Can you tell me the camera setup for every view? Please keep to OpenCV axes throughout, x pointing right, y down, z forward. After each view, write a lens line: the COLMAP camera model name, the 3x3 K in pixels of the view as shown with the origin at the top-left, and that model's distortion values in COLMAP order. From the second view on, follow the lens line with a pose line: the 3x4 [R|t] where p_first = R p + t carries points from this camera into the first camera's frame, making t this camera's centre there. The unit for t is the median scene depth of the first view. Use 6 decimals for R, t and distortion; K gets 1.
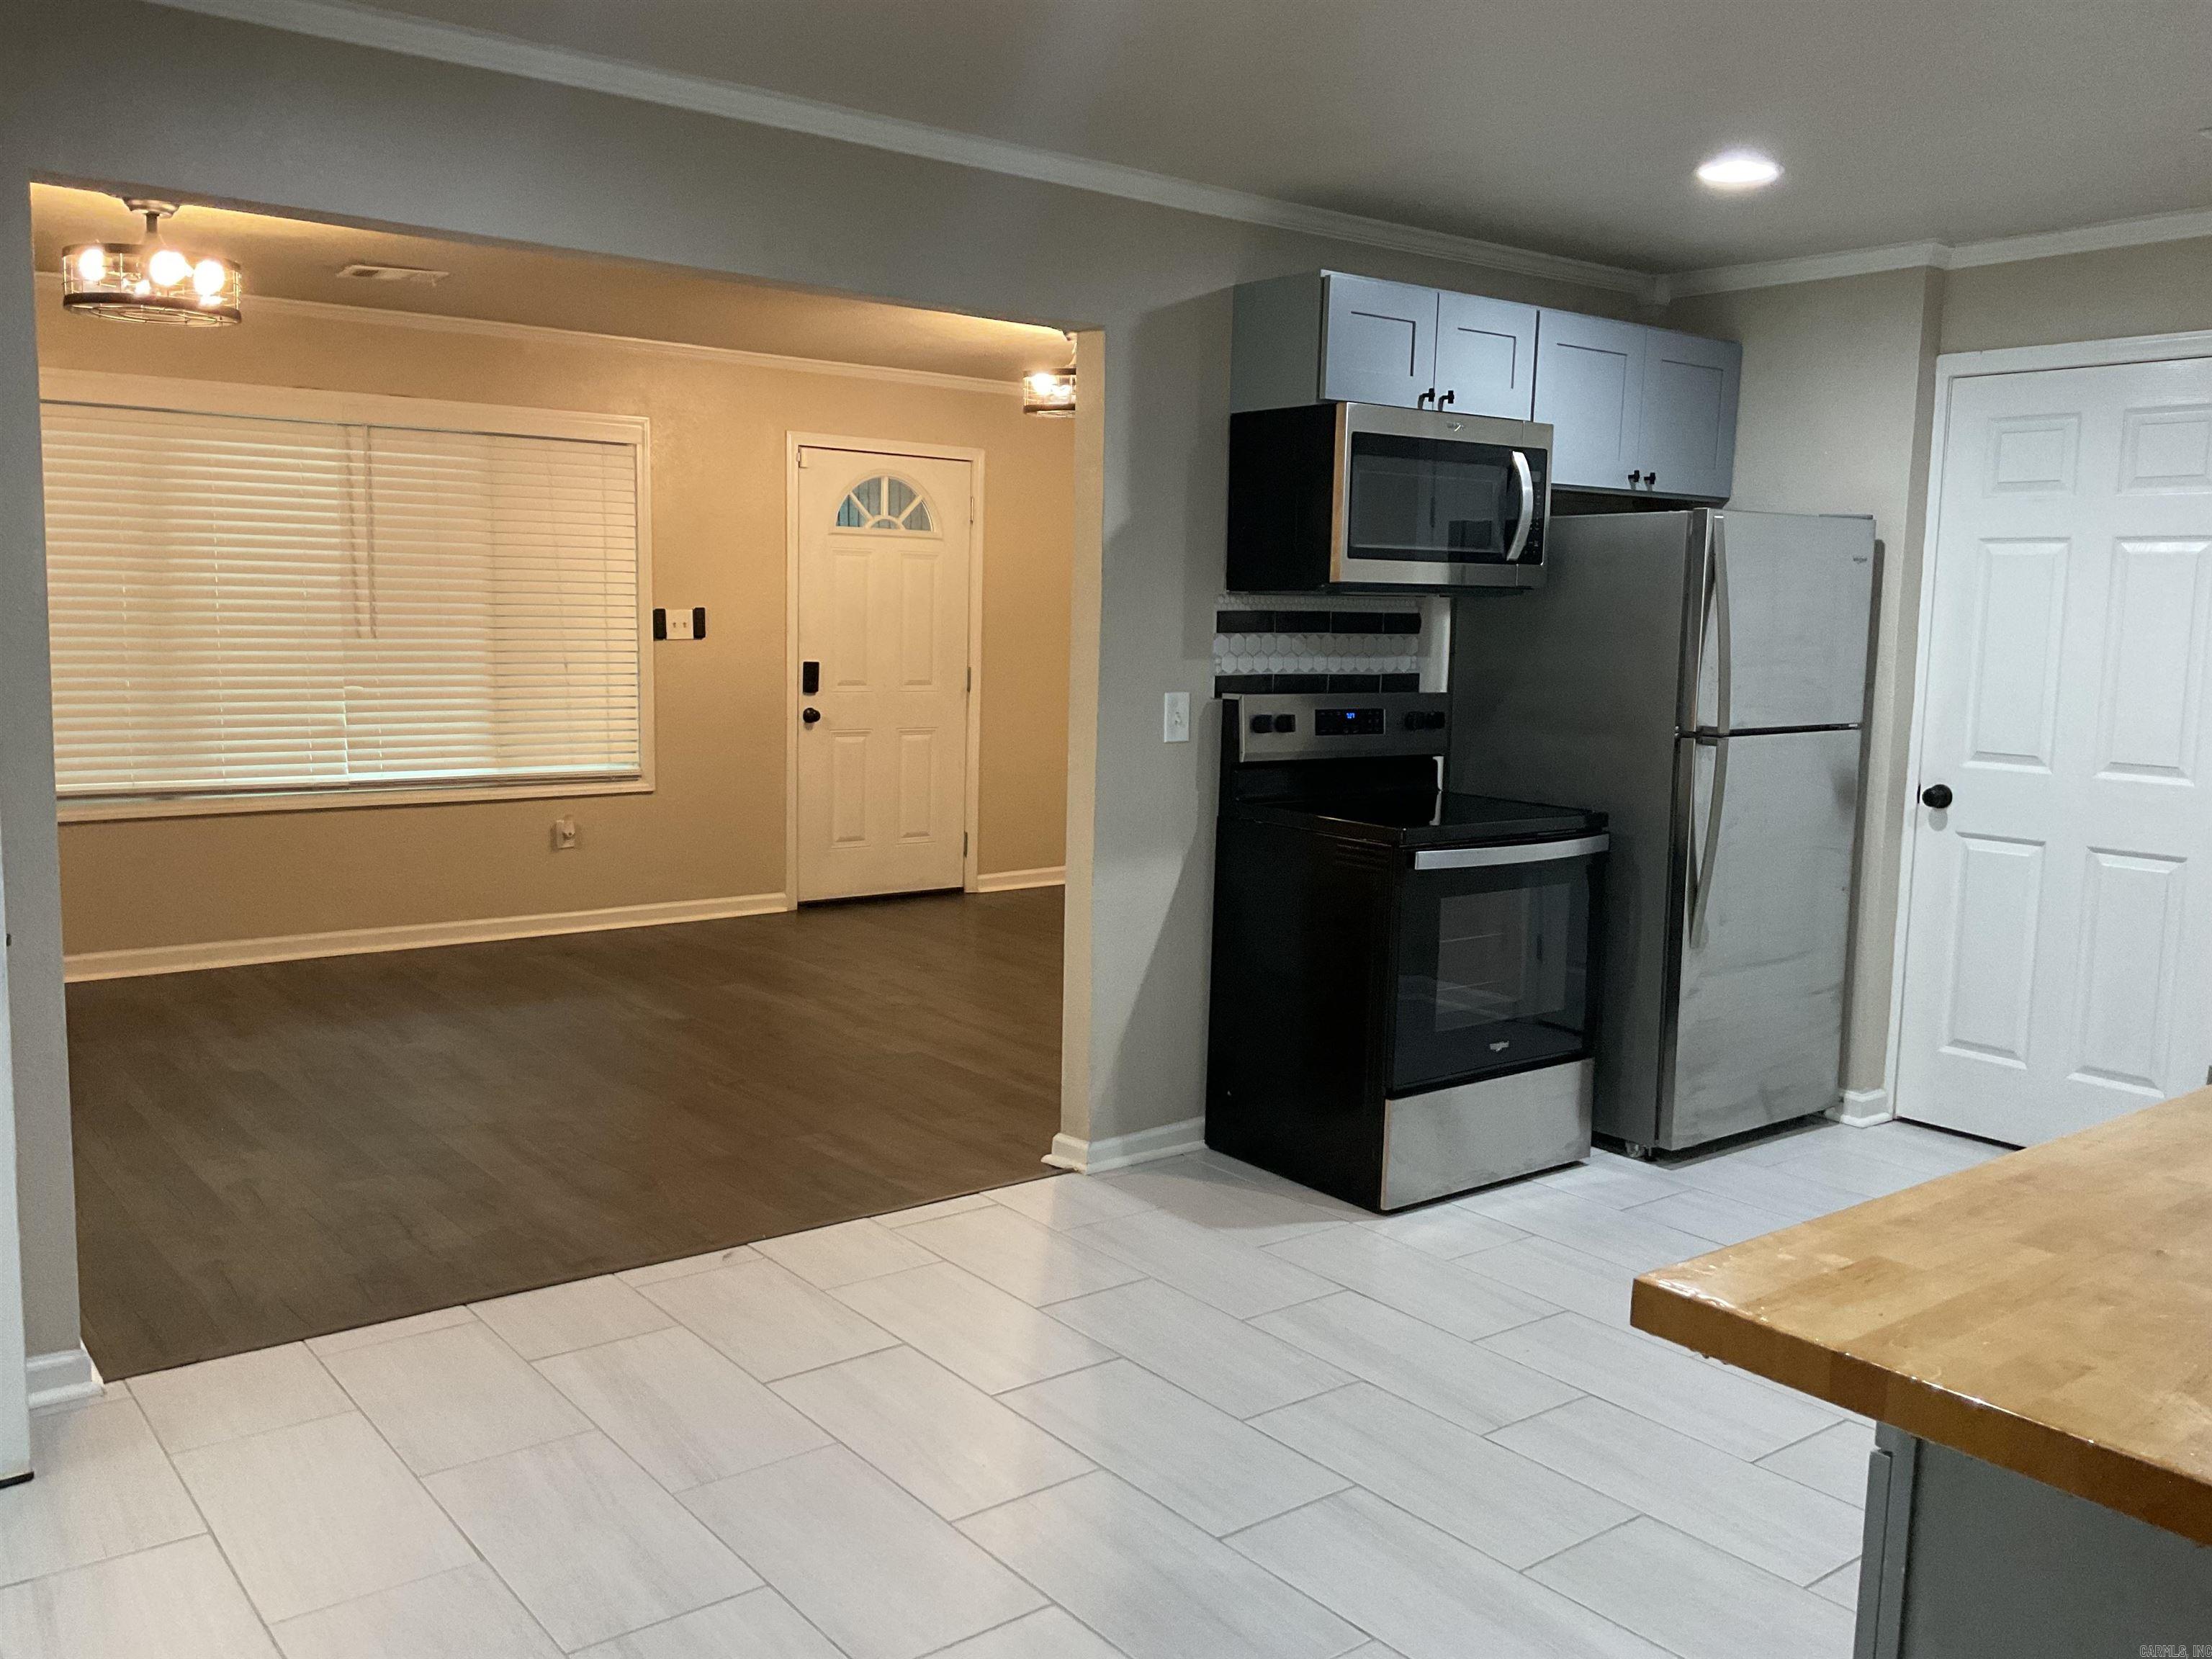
lens RADIAL K [[1853.6, 0, 1132.2], [0, 1853.6, 824.4], [0, 0, 1]] dist [0.136135, -0.235010]
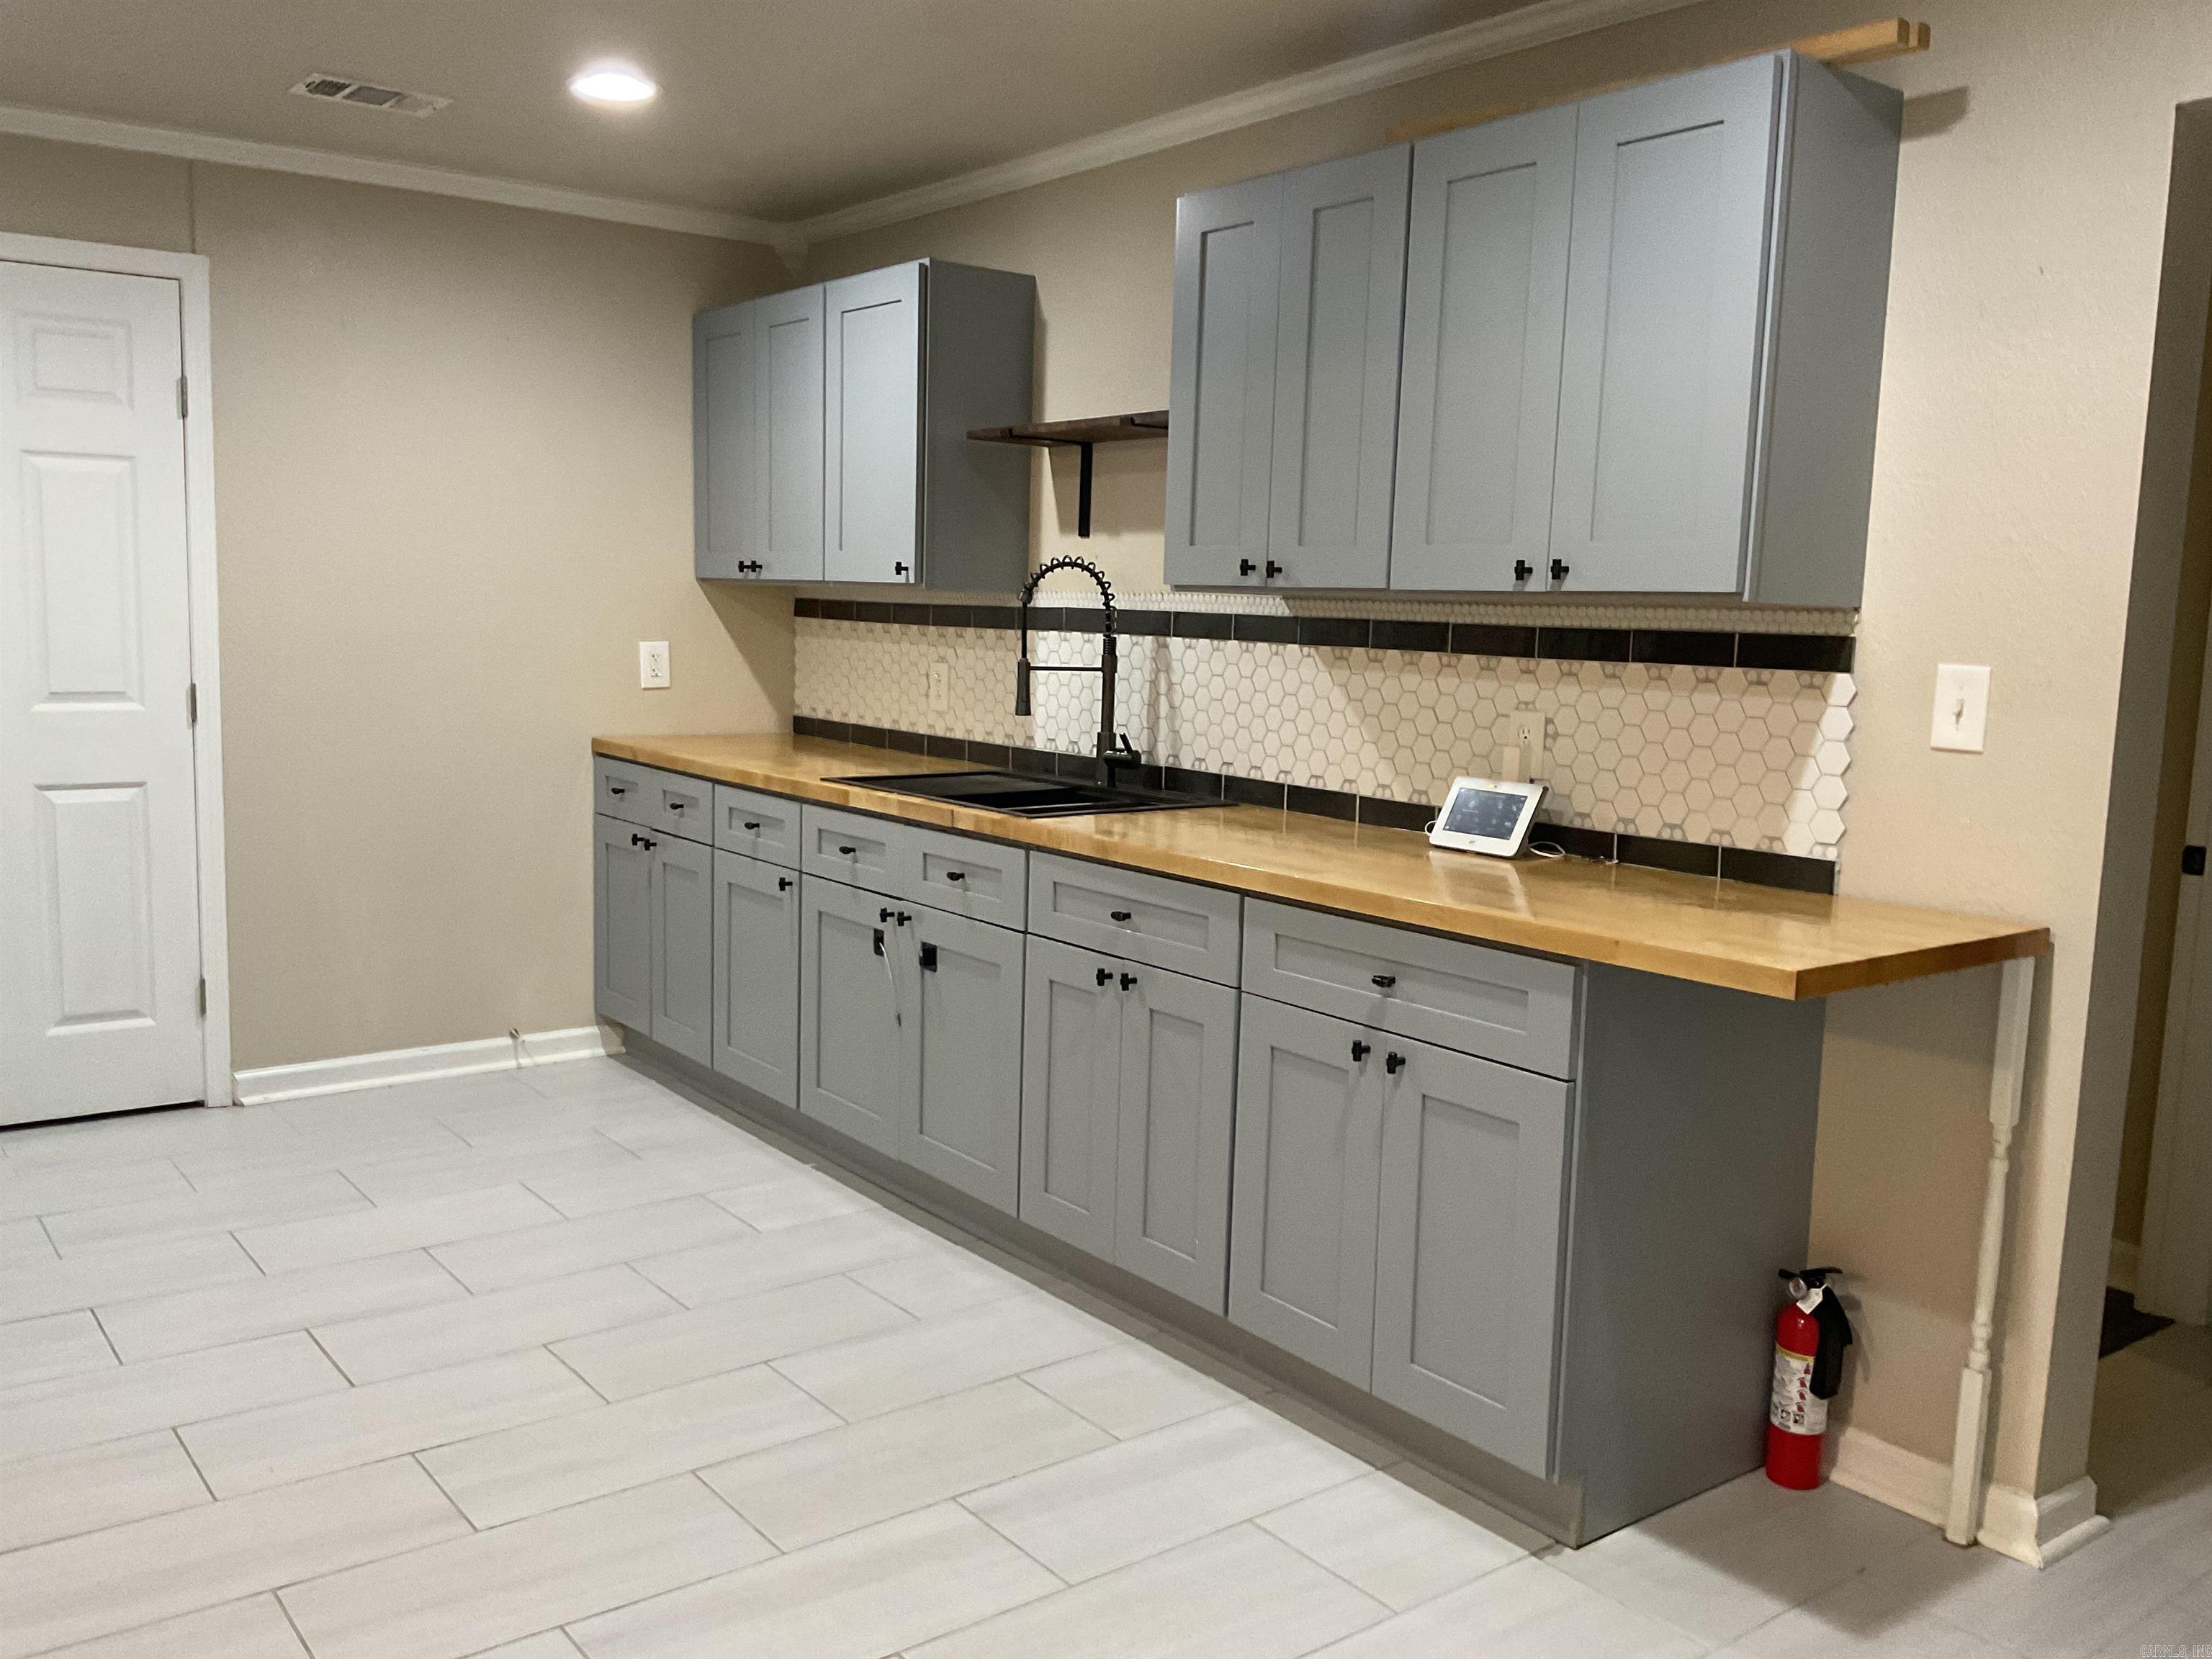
lens RADIAL K [[1853.6, 0, 1132.2], [0, 1853.6, 824.4], [0, 0, 1]] dist [0.136135, -0.235010]
pose [[0.009402, -0.150478, 0.988569, -0.718521], [0.084609, 0.985187, 0.149159, -0.109233], [-0.996370, 0.082239, 0.021995, 0.782760]]
